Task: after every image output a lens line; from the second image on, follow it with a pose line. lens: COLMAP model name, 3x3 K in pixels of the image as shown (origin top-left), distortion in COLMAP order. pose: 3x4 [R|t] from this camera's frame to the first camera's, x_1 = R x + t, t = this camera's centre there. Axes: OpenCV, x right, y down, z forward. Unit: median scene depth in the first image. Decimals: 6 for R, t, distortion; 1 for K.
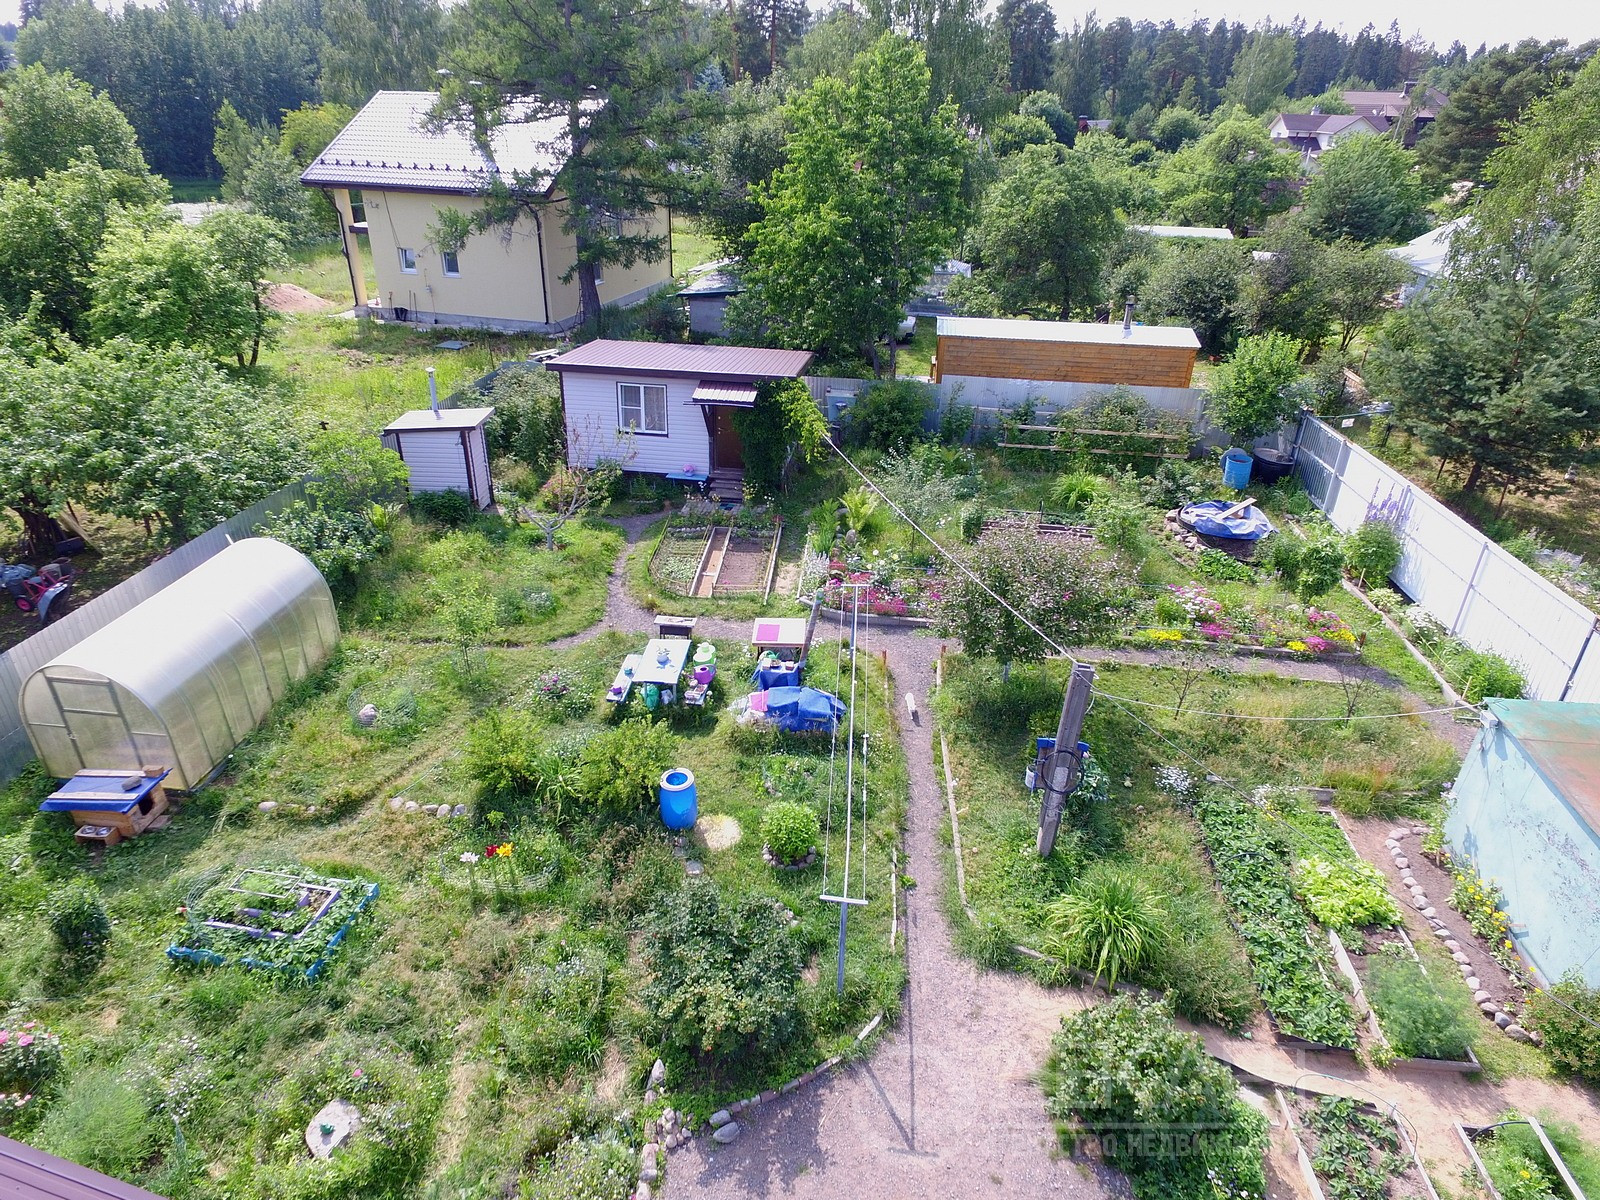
lens RADIAL K [[955.4, 0, 800.7], [0, 955.4, 588.0], [0, 0, 1]] dist [-0.028039, 0.026828]
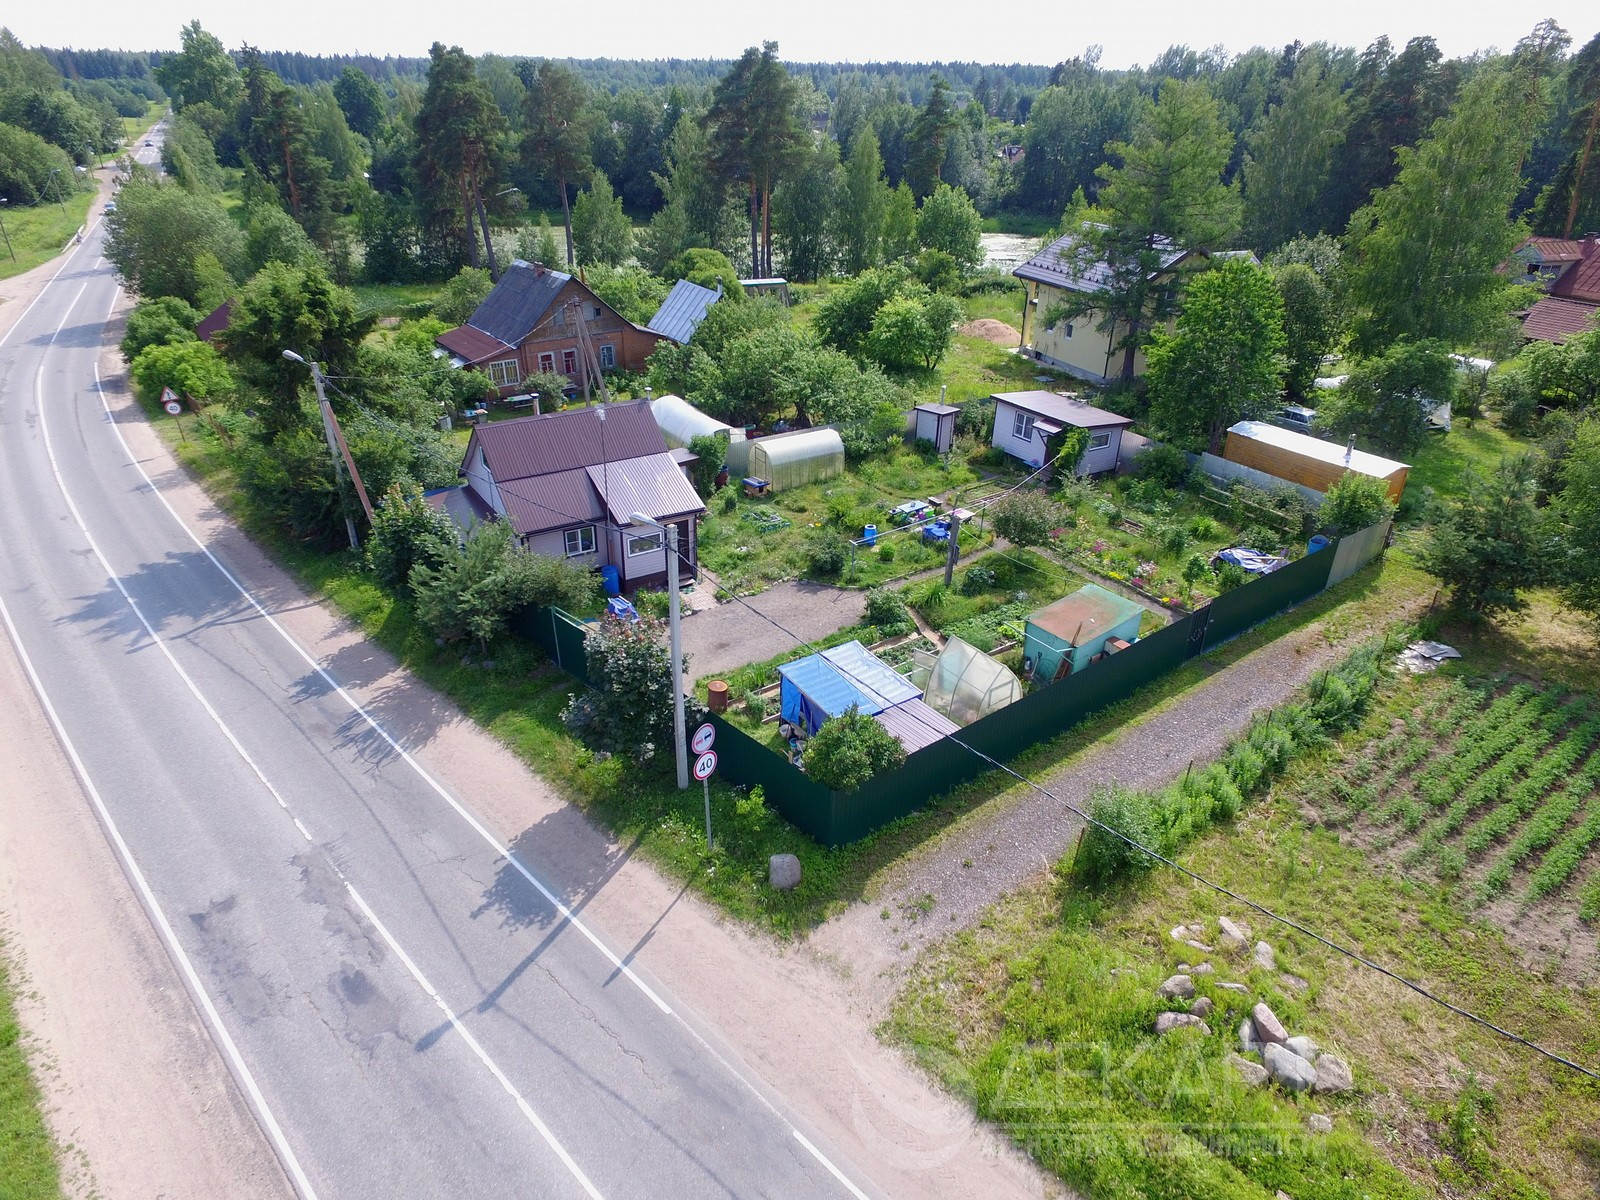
lens RADIAL K [[955.4, 0, 800.7], [0, 955.4, 588.0], [0, 0, 1]] dist [-0.028039, 0.026828]
pose [[0.645148, 0.338261, -0.685101, 1.108688], [-0.350785, 0.927706, 0.127717, 0.041077], [0.678774, 0.157927, 0.717164, -0.771819]]
